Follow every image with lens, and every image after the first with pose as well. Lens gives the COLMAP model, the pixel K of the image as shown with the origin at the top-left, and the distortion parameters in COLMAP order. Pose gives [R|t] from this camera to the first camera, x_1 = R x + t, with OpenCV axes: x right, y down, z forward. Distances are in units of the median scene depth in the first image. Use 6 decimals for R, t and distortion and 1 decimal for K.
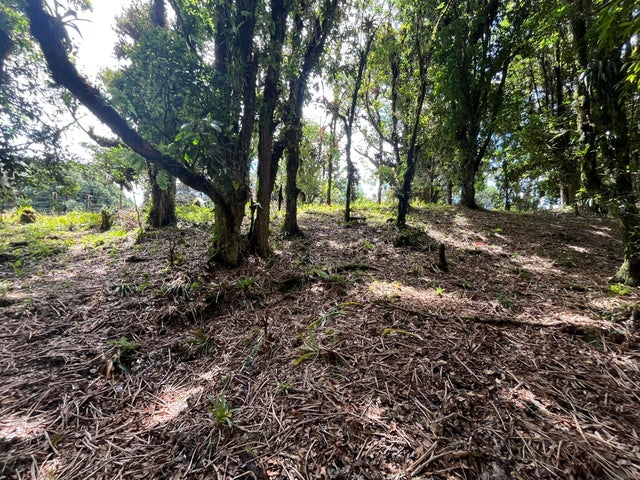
lens RADIAL K [[258.9, 0, 318.7], [0, 258.9, 238.5], [0, 0, 1]] dist [-0.002100, -0.000143]
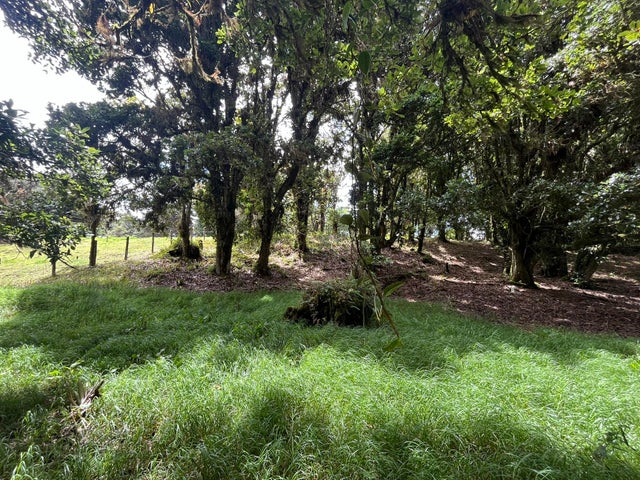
lens RADIAL K [[258.9, 0, 318.3], [0, 258.9, 239.3], [0, 0, 1]] dist [-0.002100, -0.000143]
pose [[0.982813, 0.012780, 0.184163, -1.230015], [-0.004507, 0.998965, -0.045268, -0.085303], [-0.184551, 0.043660, 0.981853, -1.278078]]
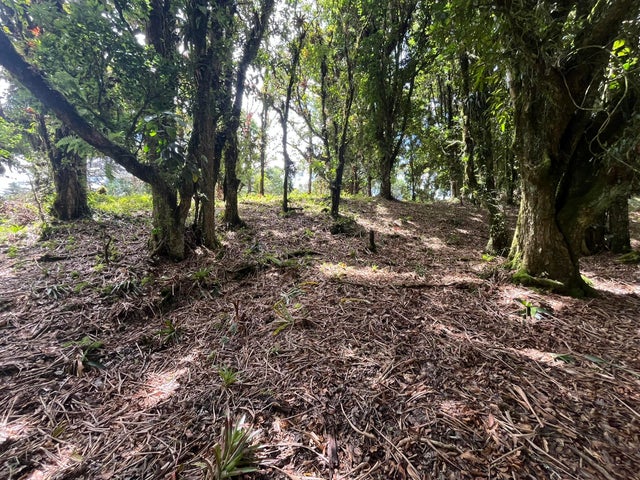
lens RADIAL K [[258.9, 0, 318.4], [0, 258.9, 238.3], [0, 0, 1]] dist [-0.002100, -0.000143]
pose [[0.959384, -0.037207, 0.279637, -0.092271], [0.025775, 0.998679, 0.044450, -0.000980], [-0.280922, -0.035437, 0.959076, -0.077750]]
